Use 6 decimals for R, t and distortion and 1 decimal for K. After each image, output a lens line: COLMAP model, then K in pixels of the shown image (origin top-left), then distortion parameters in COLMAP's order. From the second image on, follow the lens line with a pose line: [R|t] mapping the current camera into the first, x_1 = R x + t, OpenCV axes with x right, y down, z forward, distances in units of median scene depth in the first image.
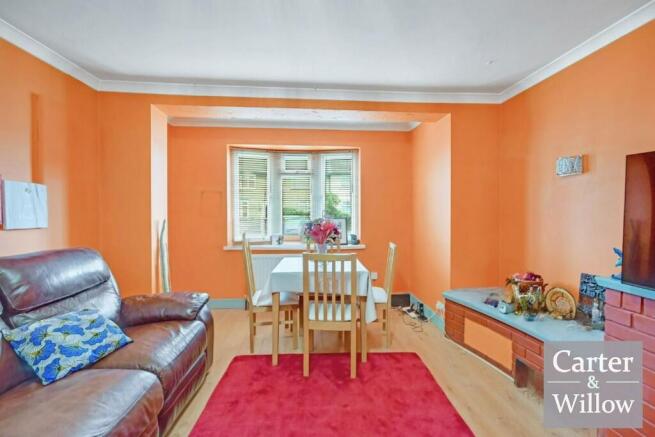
lens RADIAL K [[263.5, 0, 327.5], [0, 263.5, 218.5], [0, 0, 1]] dist [0.022414, 0.000049]
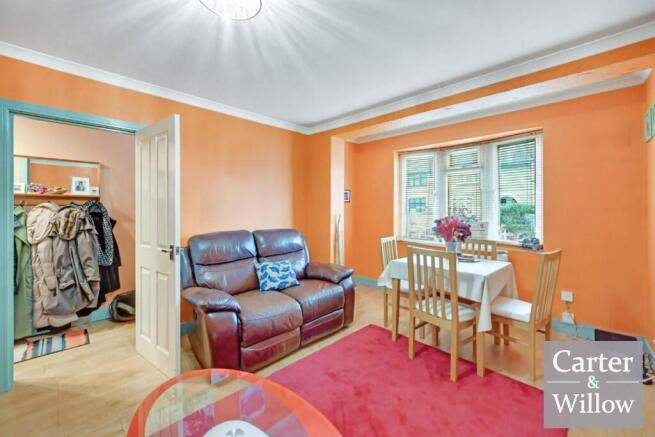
lens RADIAL K [[265.1, 0, 327.8], [0, 265.1, 212.1], [0, 0, 1]] dist [-0.001764, -0.000060]
pose [[0.668770, 0.010197, -0.743399, 0.482737], [-0.021902, 0.999742, -0.005990, 0.004333], [0.743146, 0.020288, 0.668821, 0.004619]]
